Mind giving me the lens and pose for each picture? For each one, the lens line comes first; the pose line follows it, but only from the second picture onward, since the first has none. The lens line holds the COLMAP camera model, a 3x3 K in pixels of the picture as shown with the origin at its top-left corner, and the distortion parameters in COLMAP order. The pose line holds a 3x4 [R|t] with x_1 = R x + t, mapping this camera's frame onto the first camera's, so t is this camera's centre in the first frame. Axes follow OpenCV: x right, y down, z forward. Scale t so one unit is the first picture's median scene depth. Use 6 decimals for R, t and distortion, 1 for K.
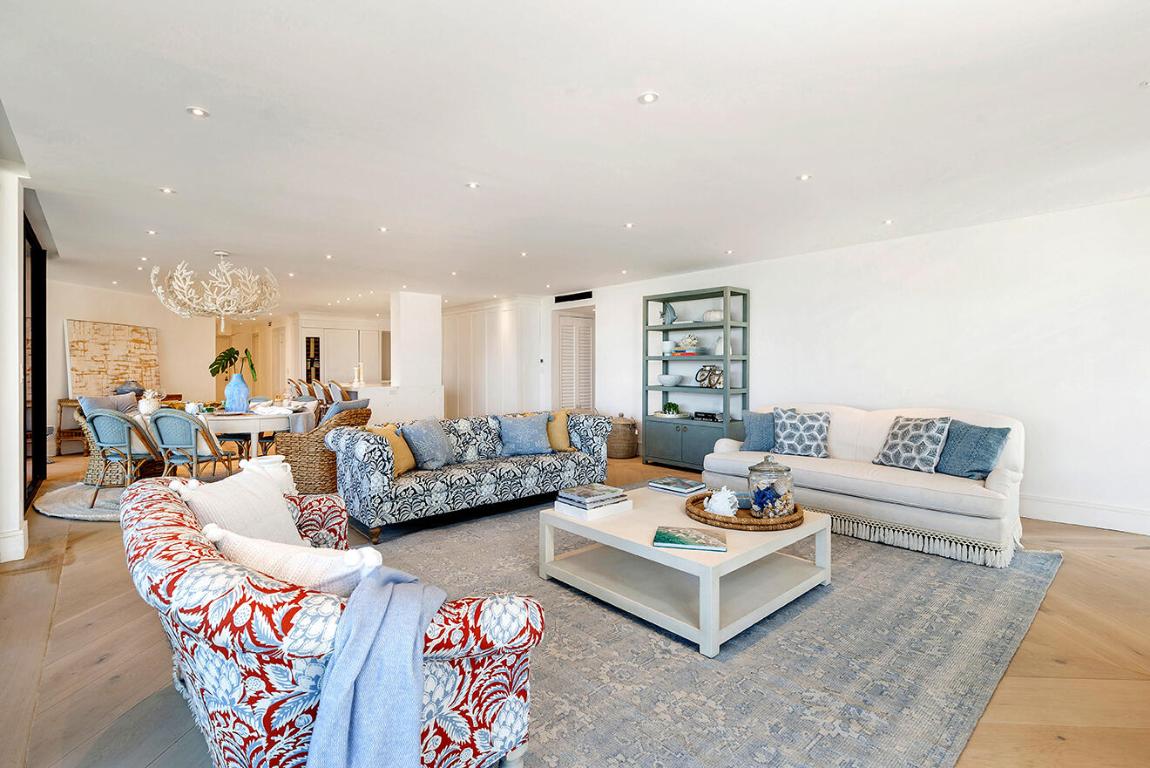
lens RADIAL K [[531.3, 0, 573.1], [0, 531.3, 372.9], [0, 0, 1]] dist [0.008380, -0.002753]
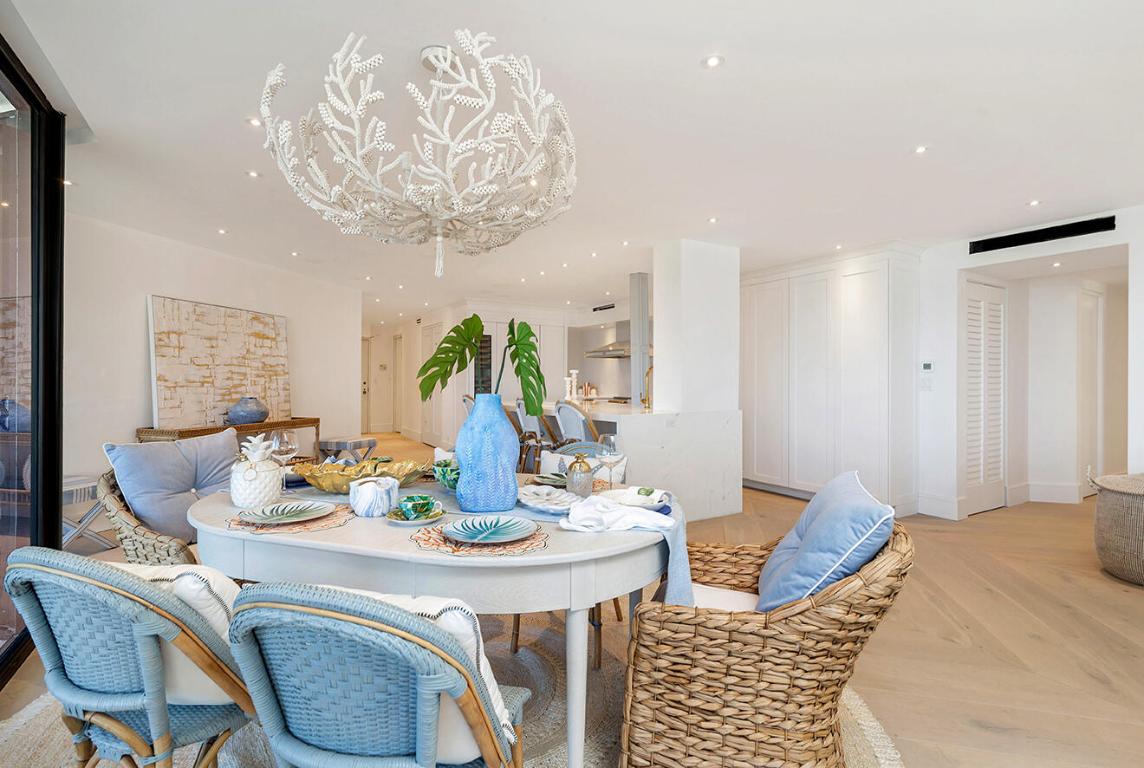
lens RADIAL K [[528.5, 0, 573.9], [0, 528.5, 385.5], [0, 0, 1]] dist [0.008380, -0.002753]
pose [[0.985316, 0.006621, -0.170610, -0.351554], [-0.006218, 0.999976, 0.002897, -0.003142], [0.170625, -0.001793, 0.985334, 0.459327]]
